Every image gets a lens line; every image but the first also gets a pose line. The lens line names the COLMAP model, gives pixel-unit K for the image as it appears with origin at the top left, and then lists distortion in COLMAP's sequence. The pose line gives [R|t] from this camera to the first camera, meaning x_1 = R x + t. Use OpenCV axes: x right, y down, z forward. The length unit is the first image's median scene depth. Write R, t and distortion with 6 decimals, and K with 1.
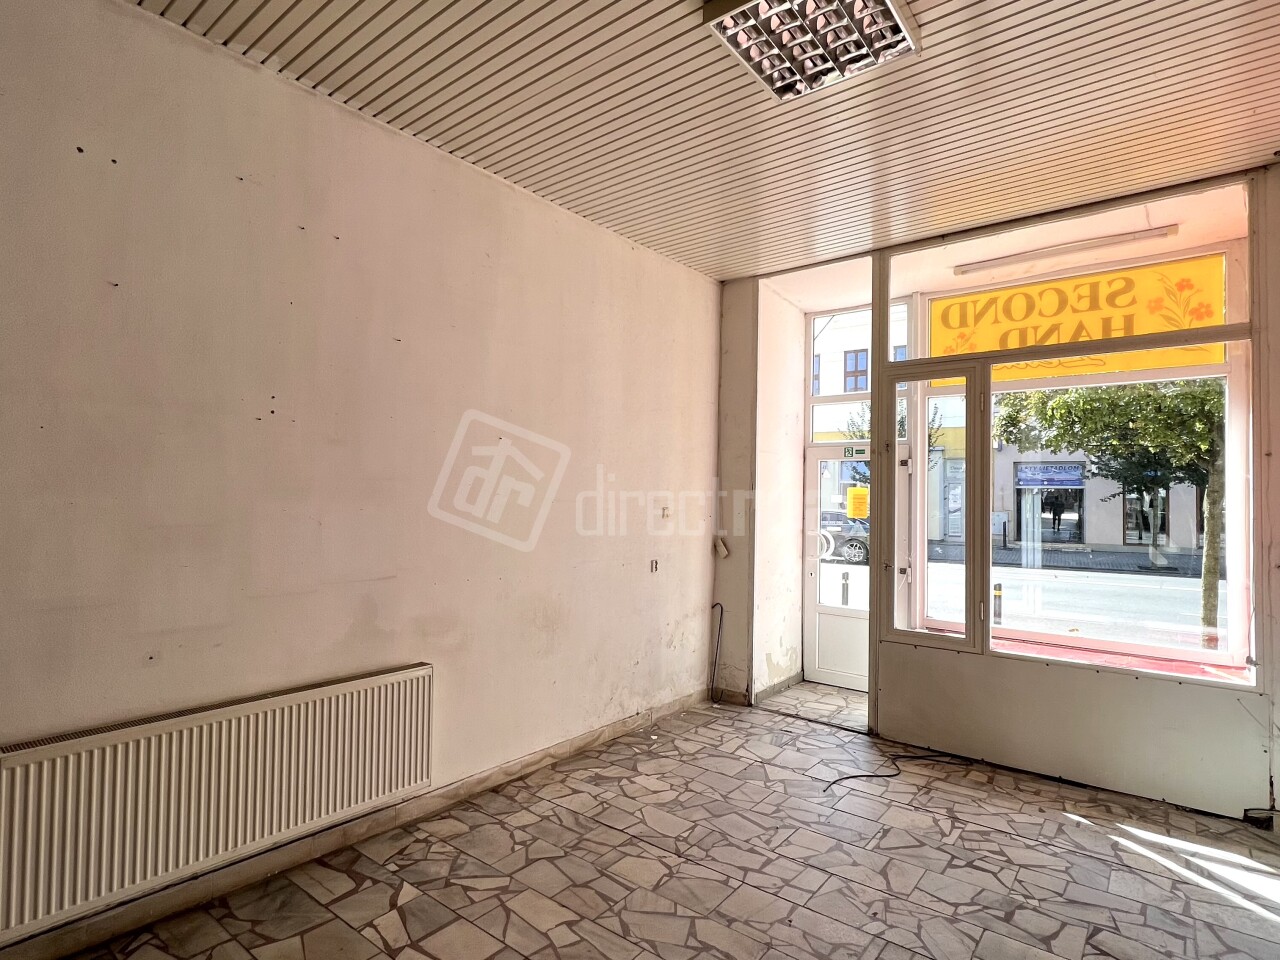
lens RADIAL K [[682.2, 0, 634.6], [0, 682.2, 478.1], [0, 0, 1]] dist [-0.005481, 0.002640]
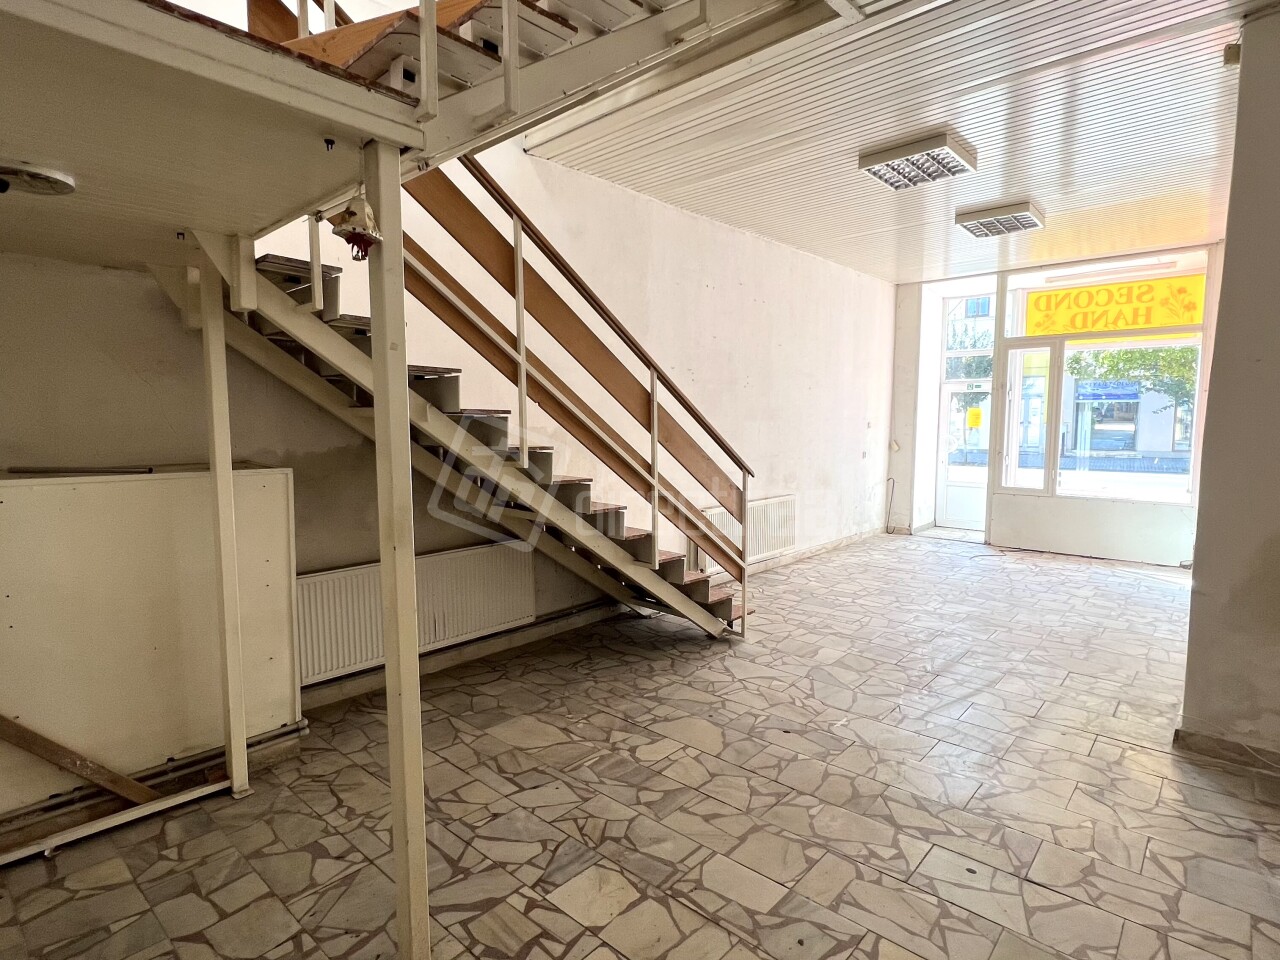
lens RADIAL K [[673.8, 0, 637.7], [0, 673.8, 476.8], [0, 0, 1]] dist [-0.000250, -0.001000]
pose [[0.997815, -0.011115, -0.065132, -0.464464], [0.018647, 0.993051, 0.116198, -0.032199], [0.063388, -0.117159, 0.991088, -0.828690]]
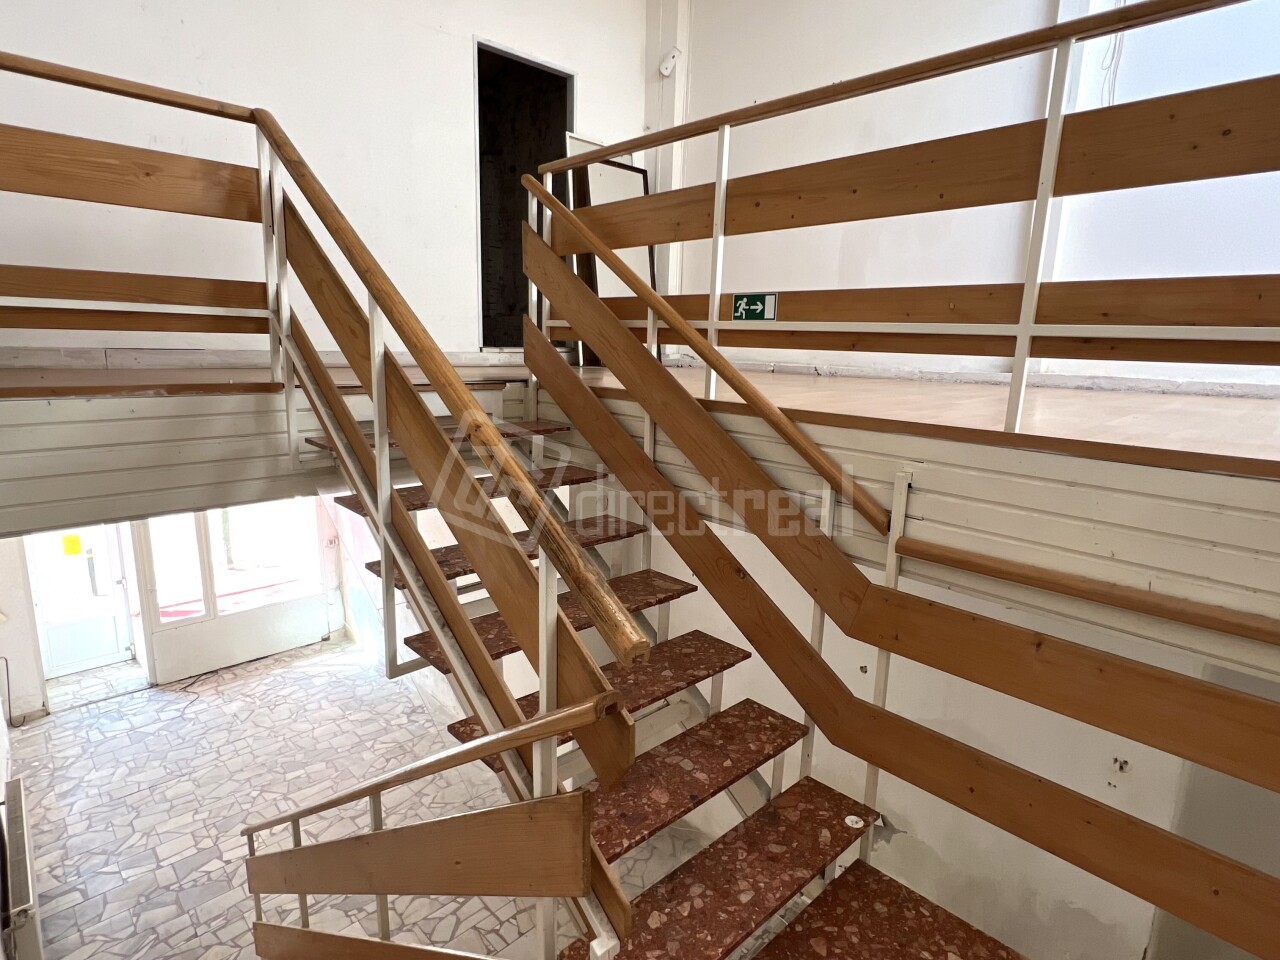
lens RADIAL K [[682.2, 0, 634.6], [0, 682.2, 478.1], [0, 0, 1]] dist [-0.005481, 0.002640]
pose [[0.130524, -0.203720, 0.970289, -1.026328], [-0.046960, 0.976293, 0.211298, -0.541159], [-0.990332, -0.073144, 0.117863, -0.350299]]
